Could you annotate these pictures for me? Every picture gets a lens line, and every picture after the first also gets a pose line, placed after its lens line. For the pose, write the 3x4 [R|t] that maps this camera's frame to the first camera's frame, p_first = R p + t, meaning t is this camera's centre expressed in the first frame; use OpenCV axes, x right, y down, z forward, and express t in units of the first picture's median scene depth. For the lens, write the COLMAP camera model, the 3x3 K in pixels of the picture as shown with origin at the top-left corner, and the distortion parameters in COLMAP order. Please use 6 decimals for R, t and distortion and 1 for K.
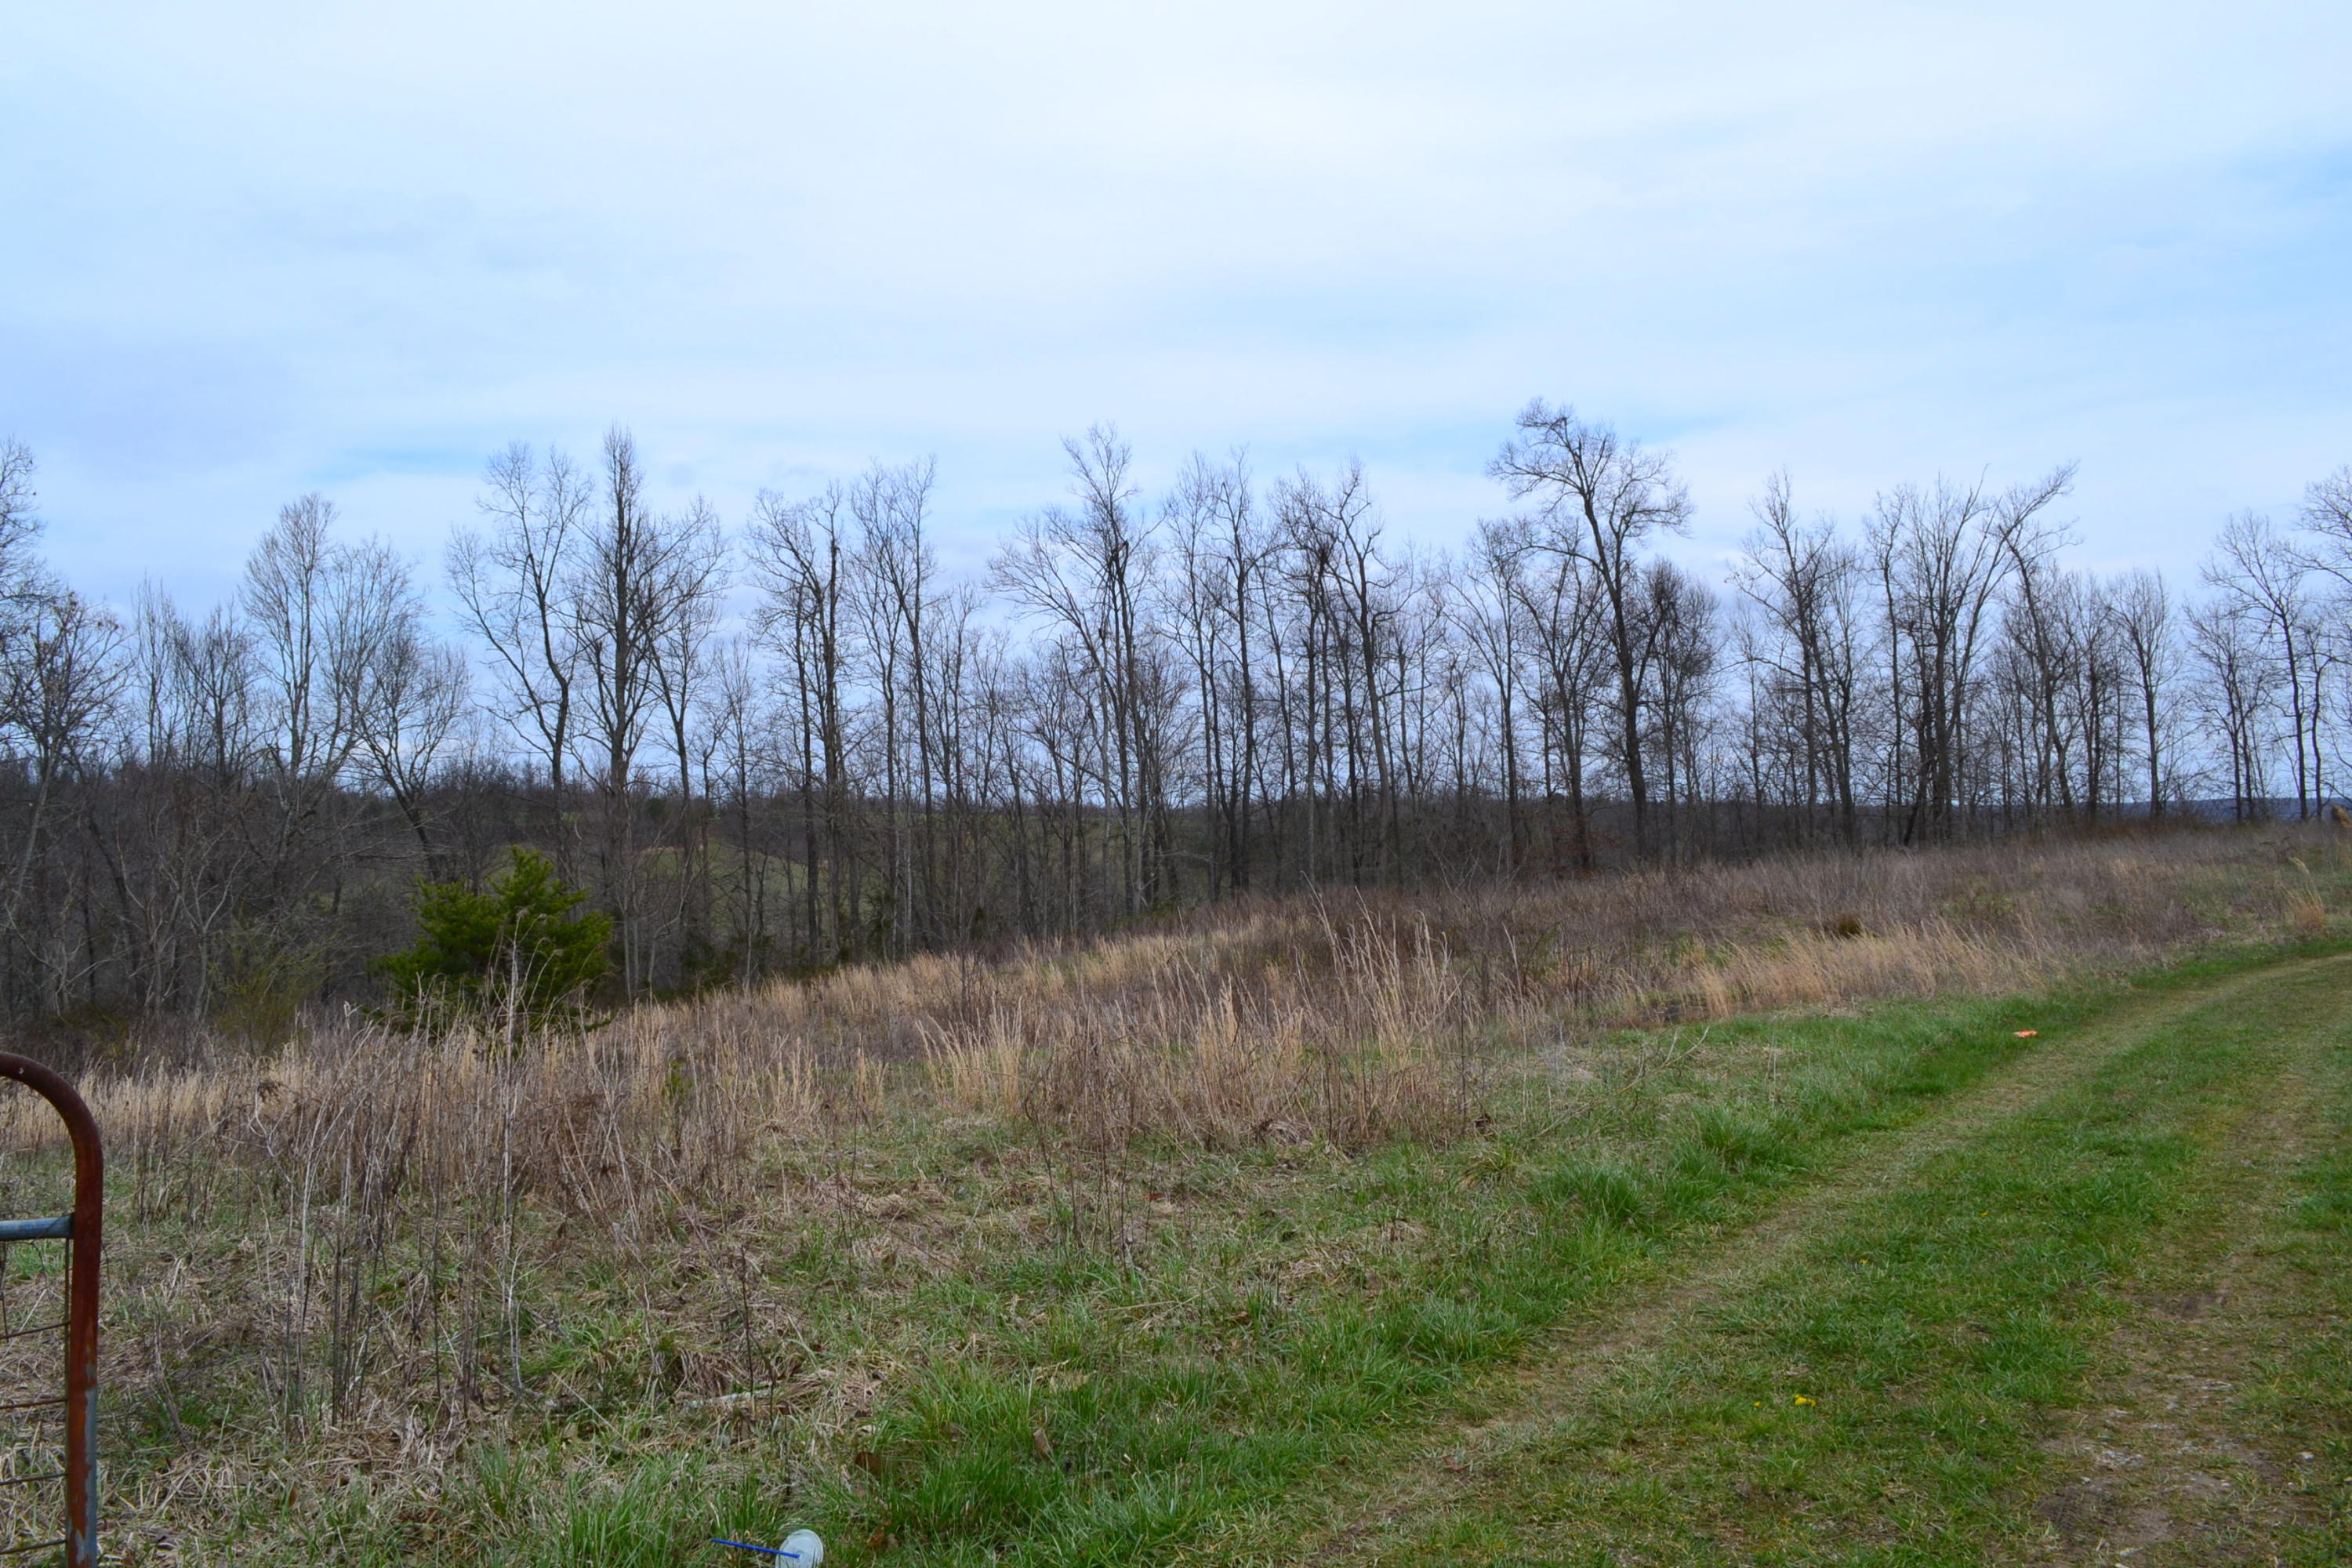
lens RADIAL K [[1883.9, 0, 1198.7], [0, 1883.9, 765.4], [0, 0, 1]] dist [0.016185, 0.003028]
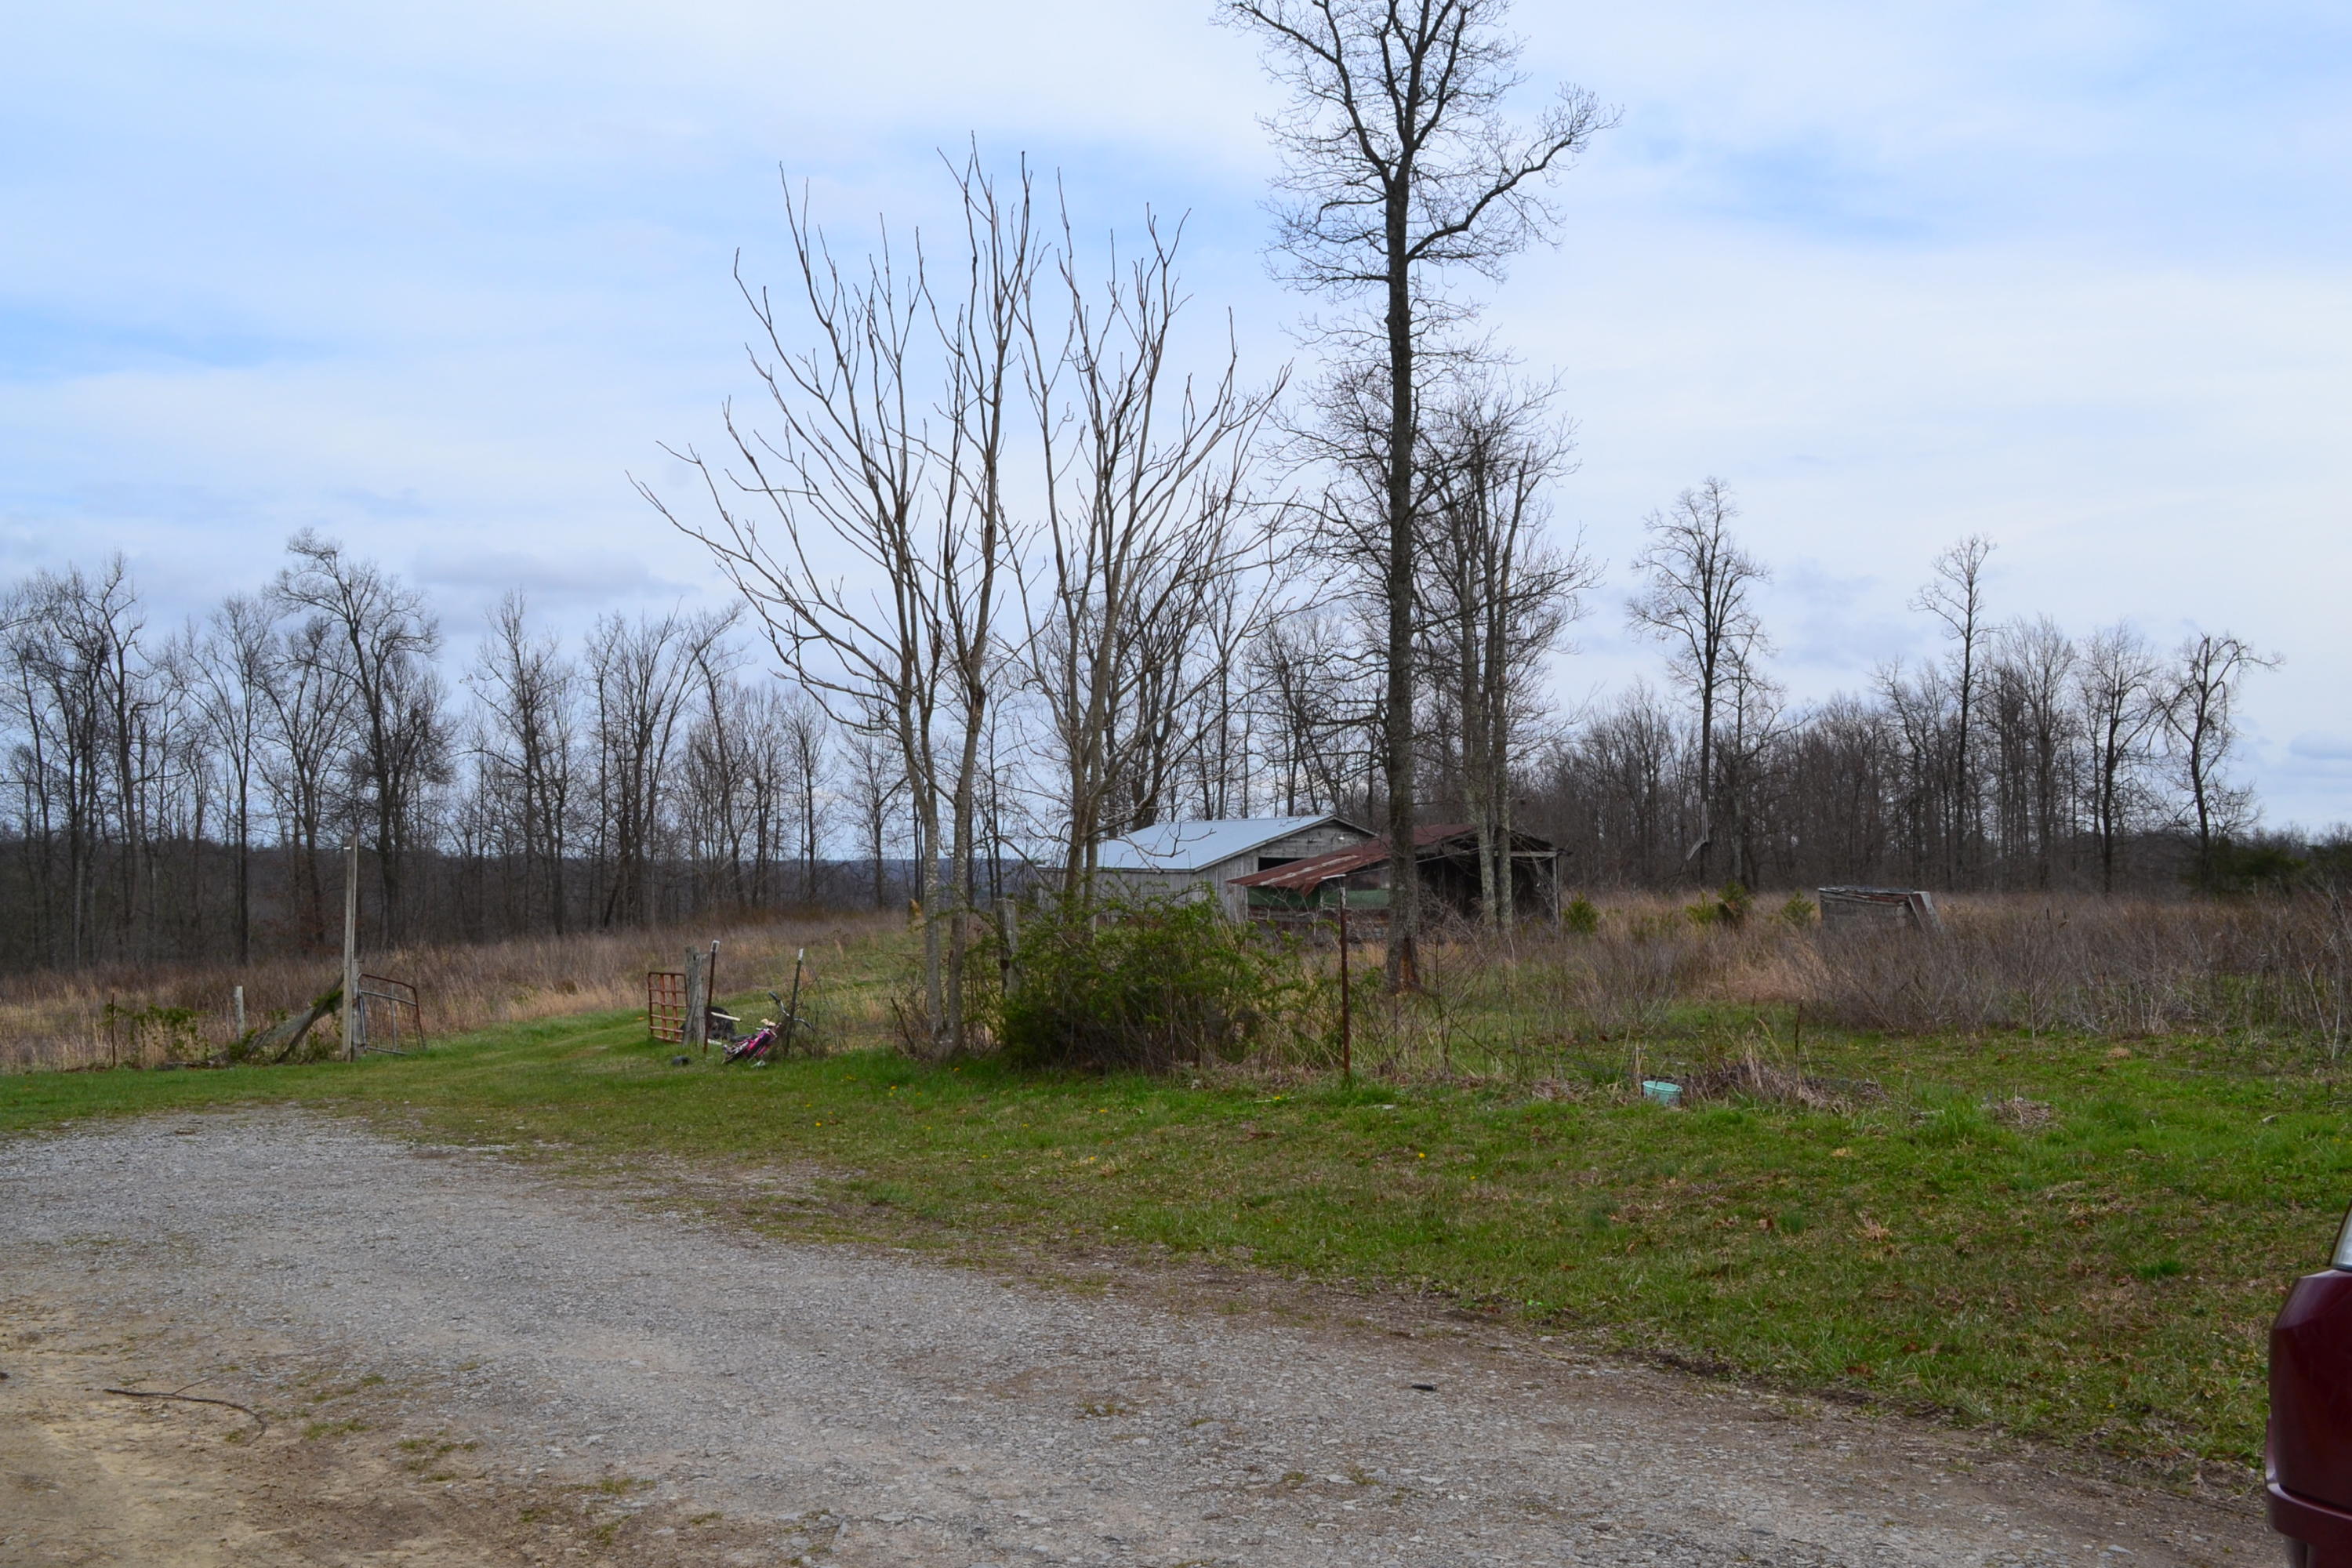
lens RADIAL K [[2520.4, 0, 1172.6], [0, 2520.4, 780.8], [0, 0, 1]] dist [-0.030938, 0.000000]
pose [[0.836282, 0.035334, 0.547161, -0.520474], [-0.032921, 0.999357, -0.014220, -0.099477], [-0.547311, -0.006121, 0.836907, -1.379333]]
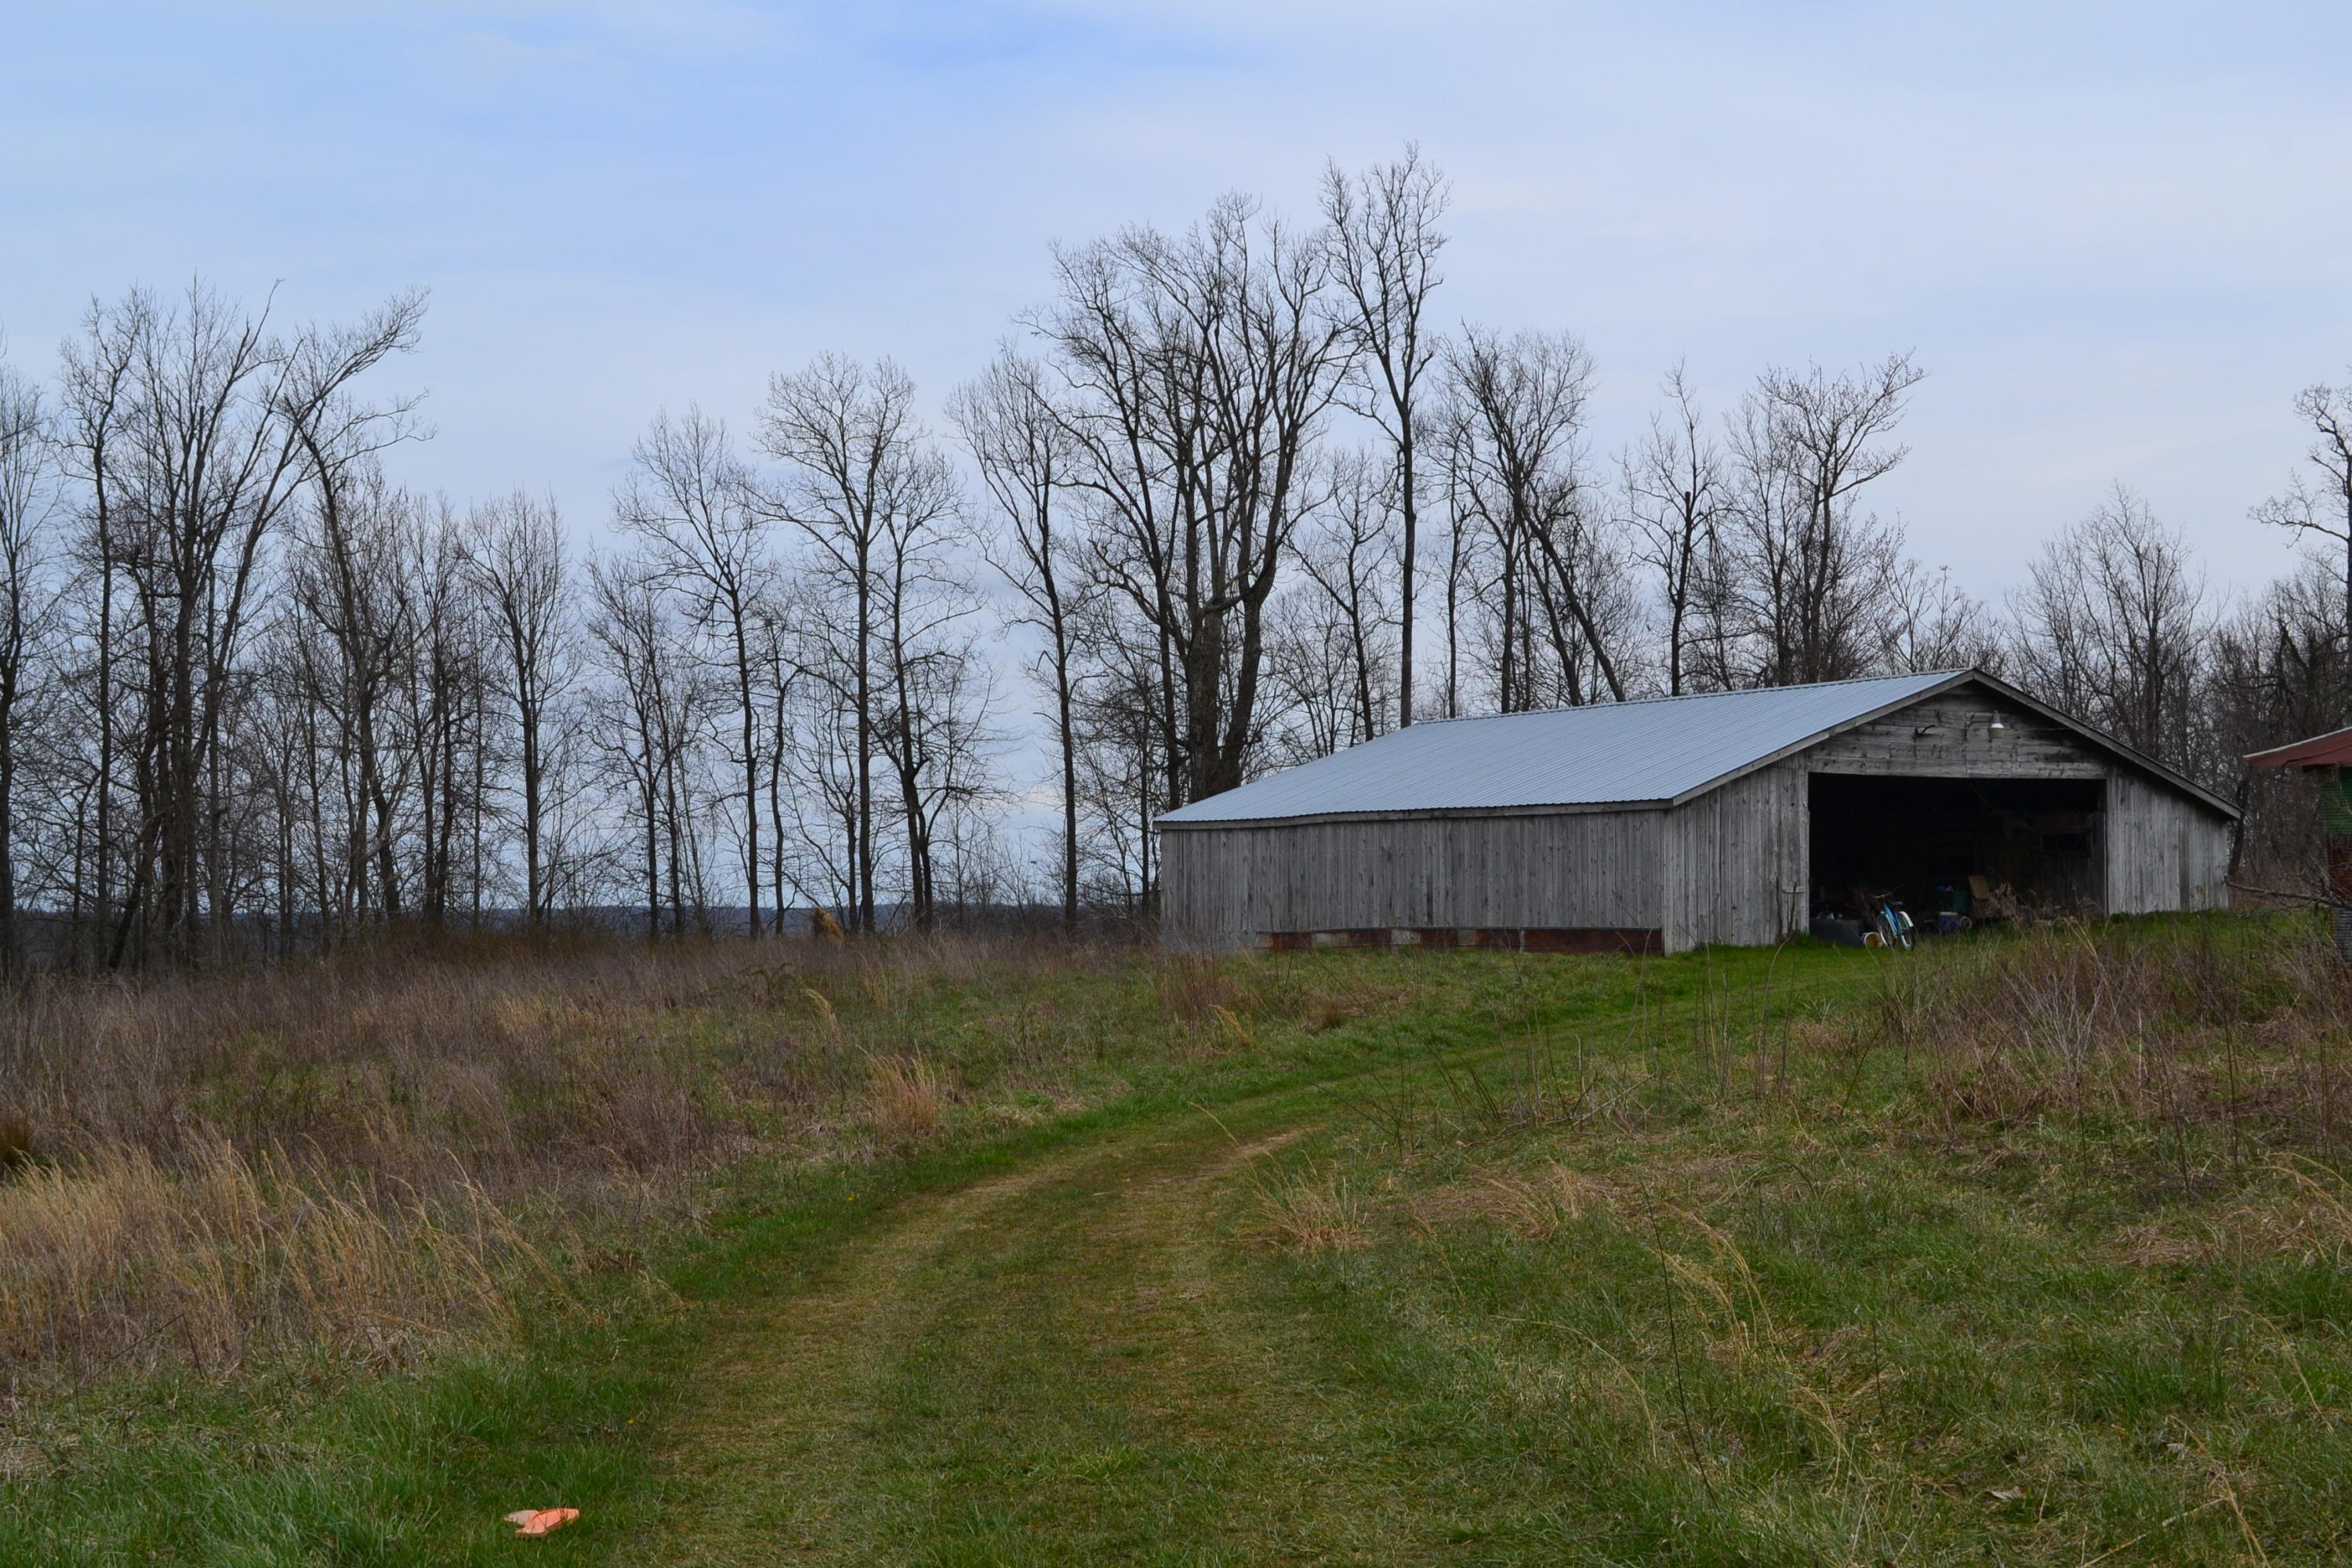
lens RADIAL K [[3389.3, 0, 1158.6], [0, 3389.3, 783.1], [0, 0, 1]] dist [-0.060576, 0.000000]
pose [[0.788470, 0.035568, 0.614044, 0.080088], [-0.025013, 0.999355, -0.025769, 0.015144], [-0.614564, 0.004959, 0.788851, 0.238806]]
